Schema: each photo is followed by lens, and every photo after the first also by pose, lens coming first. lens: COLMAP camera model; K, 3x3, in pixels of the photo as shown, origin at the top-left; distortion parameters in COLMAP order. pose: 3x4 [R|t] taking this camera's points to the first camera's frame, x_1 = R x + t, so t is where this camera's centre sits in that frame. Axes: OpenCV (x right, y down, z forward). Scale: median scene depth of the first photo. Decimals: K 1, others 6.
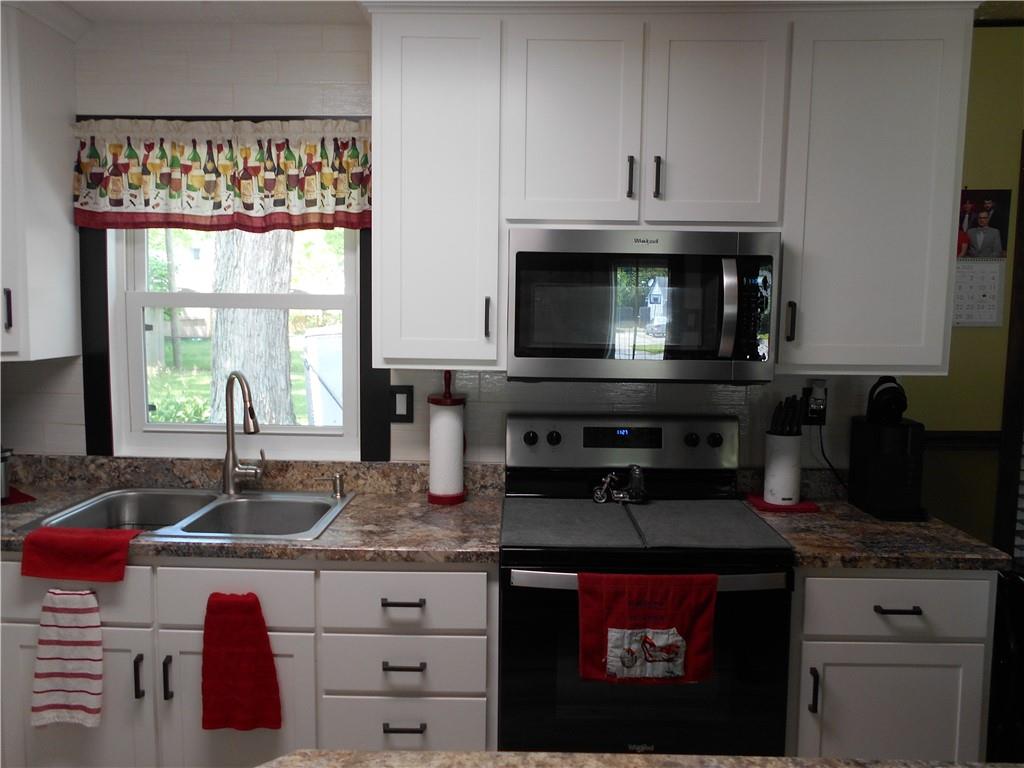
lens RADIAL K [[821.5, 0, 512.0], [0, 821.5, 384.0], [0, 0, 1]] dist [-0.021280, 0.007145]
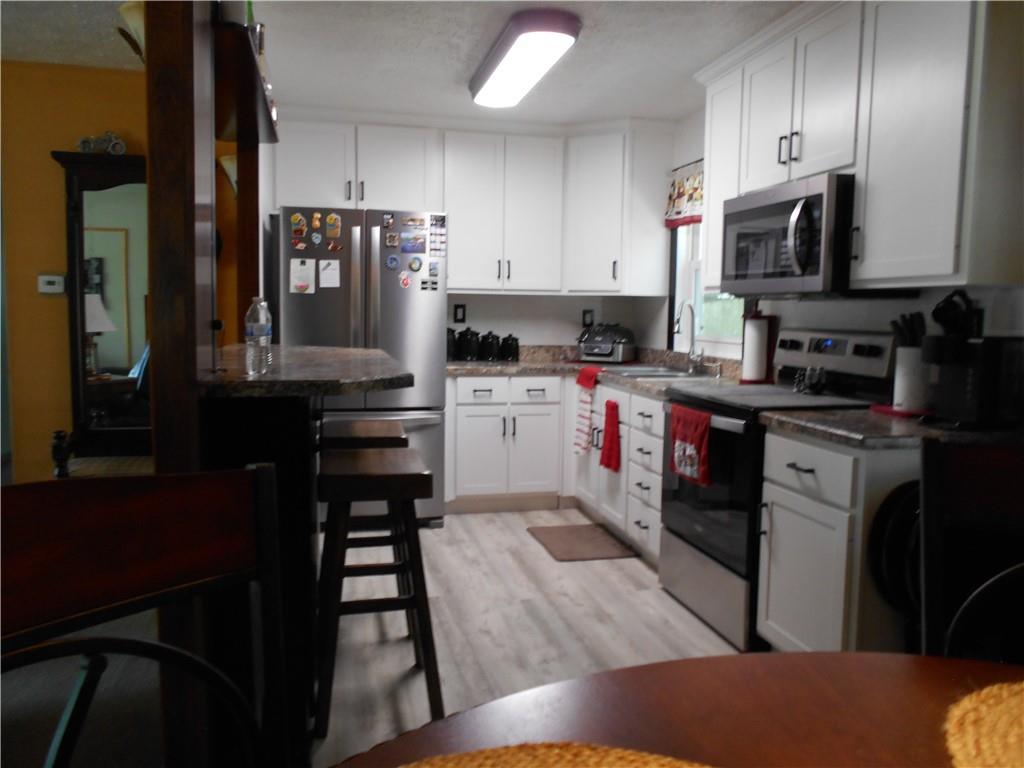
lens RADIAL K [[821.5, 0, 512.0], [0, 821.5, 384.0], [0, 0, 1]] dist [-0.021280, 0.007145]
pose [[0.231589, 0.076075, -0.969835, 1.393697], [-0.094770, 0.993960, 0.055337, 0.108278], [0.968187, 0.079096, 0.237400, 0.237580]]
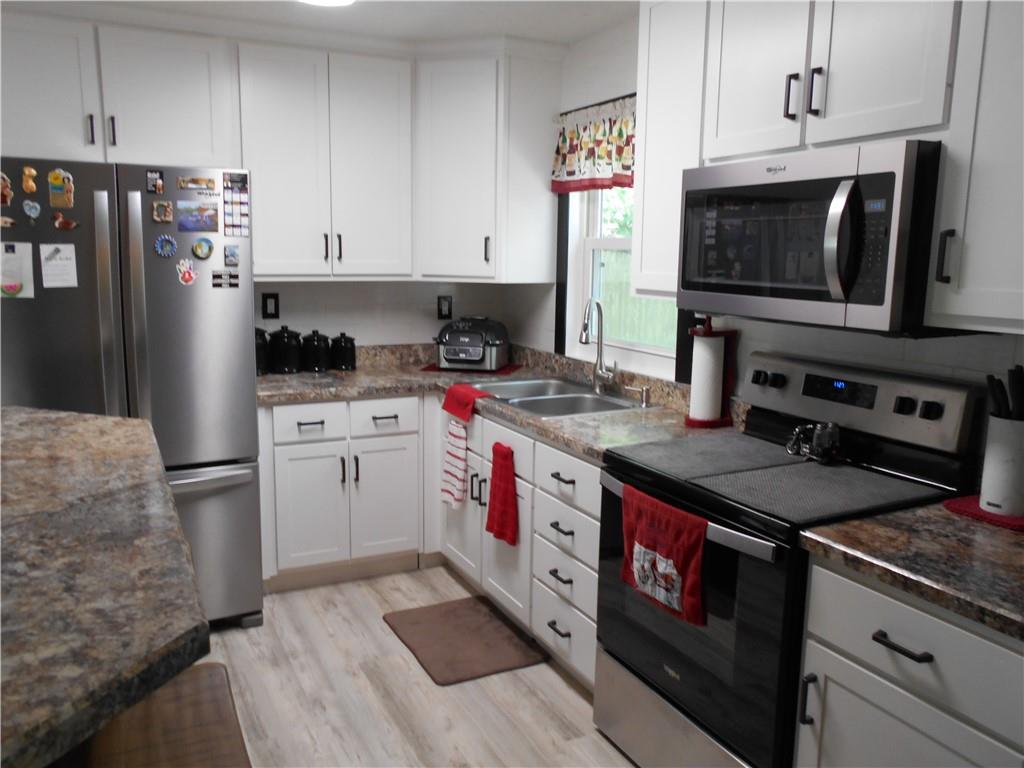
lens RADIAL K [[828.0, 0, 512.0], [0, 828.0, 384.0], [0, 0, 1]] dist [-0.023103, 0.005849]
pose [[0.450799, 0.133873, -0.882530, 0.835320], [-0.085015, 0.990634, 0.106846, -0.008525], [0.888568, 0.026862, 0.457958, 0.298848]]
